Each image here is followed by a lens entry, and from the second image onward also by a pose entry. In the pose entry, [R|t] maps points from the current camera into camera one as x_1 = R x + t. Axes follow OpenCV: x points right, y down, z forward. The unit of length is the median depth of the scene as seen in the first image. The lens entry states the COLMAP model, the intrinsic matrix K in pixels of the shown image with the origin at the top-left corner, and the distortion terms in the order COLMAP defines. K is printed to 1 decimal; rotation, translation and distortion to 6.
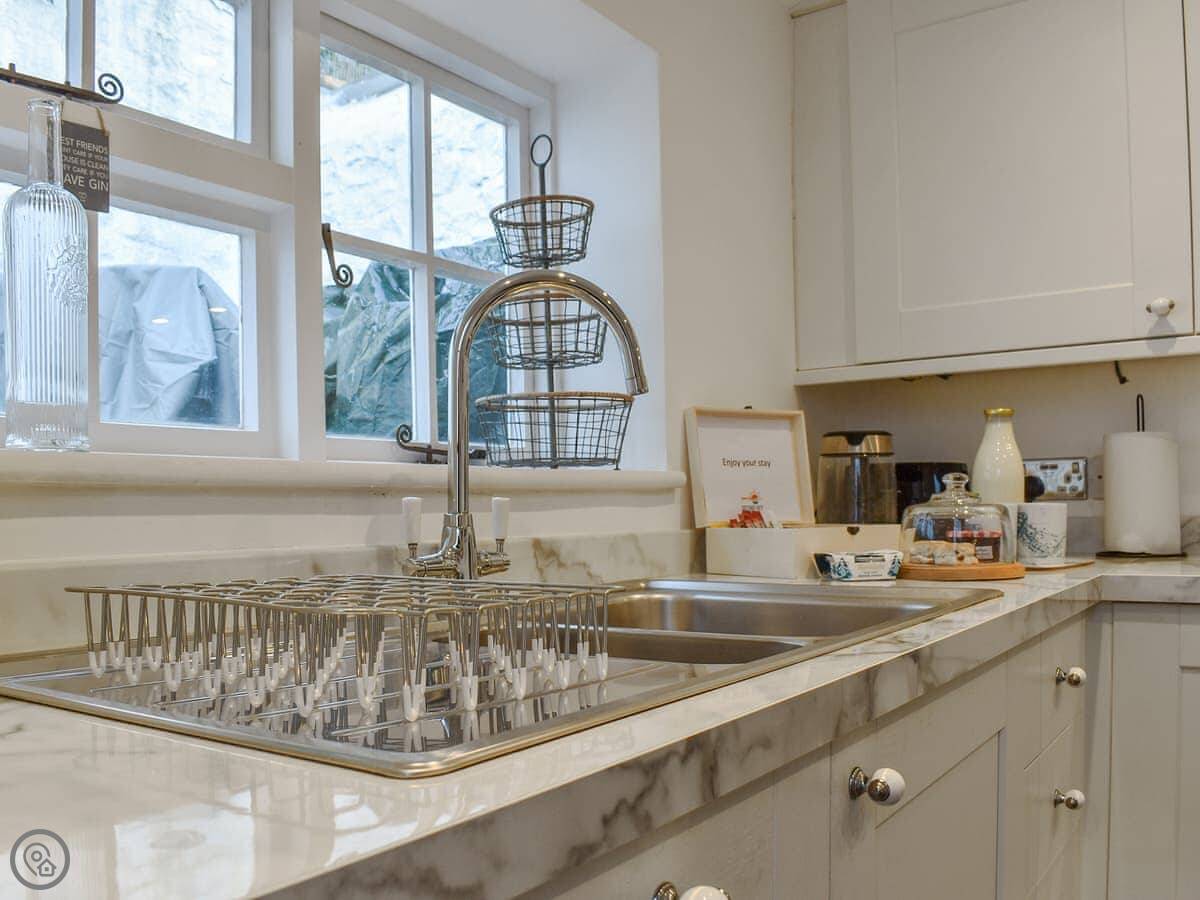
lens RADIAL K [[1078.7, 0, 602.2], [0, 1078.7, 533.9], [0, 0, 1]] dist [-0.080401, 0.004542]
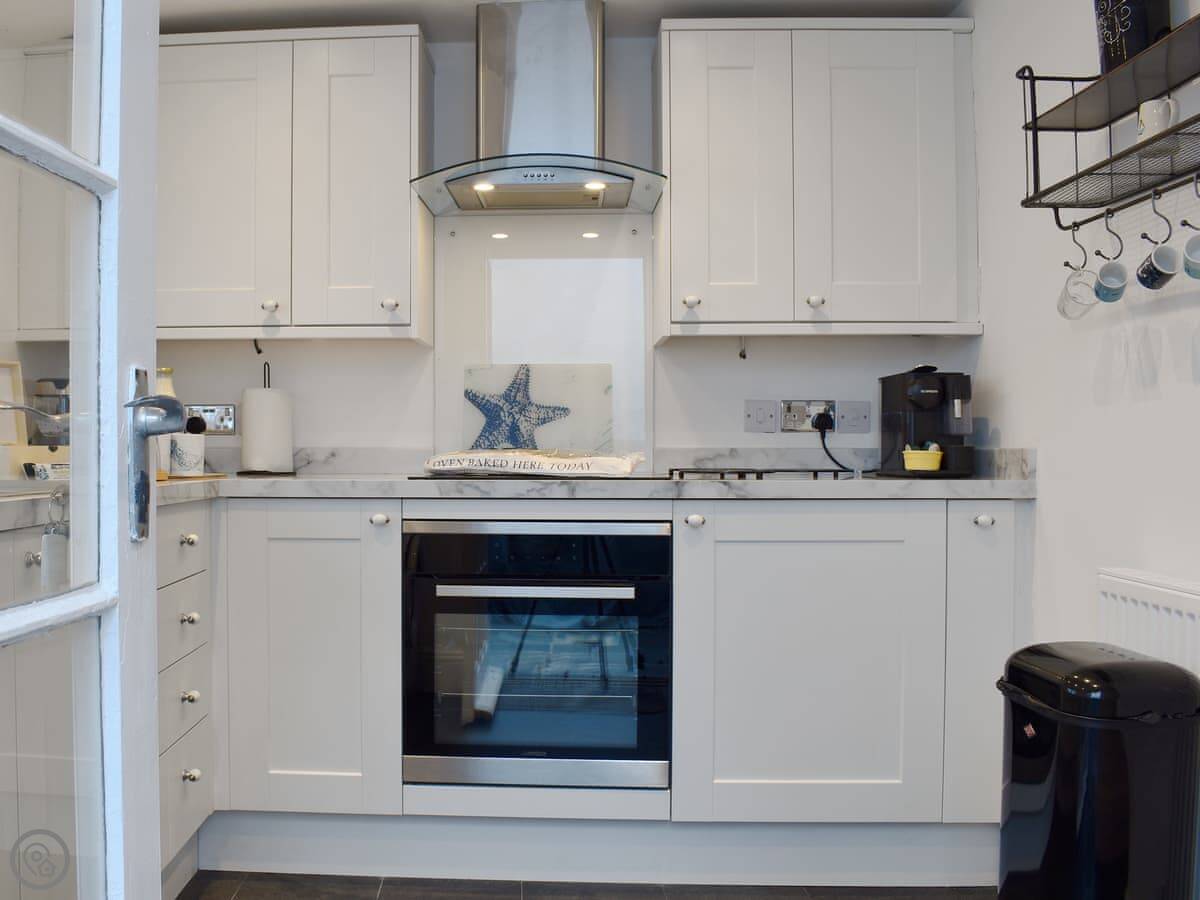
lens RADIAL K [[1104.3, 0, 478.1], [0, 1104.3, 452.9], [0, 0, 1]] dist [-0.093458, 0.002963]
pose [[0.843735, 0.018313, 0.536447, -0.055749], [-0.004266, 0.999615, -0.027416, 0.033671], [-0.536742, 0.020843, 0.843489, -0.445410]]
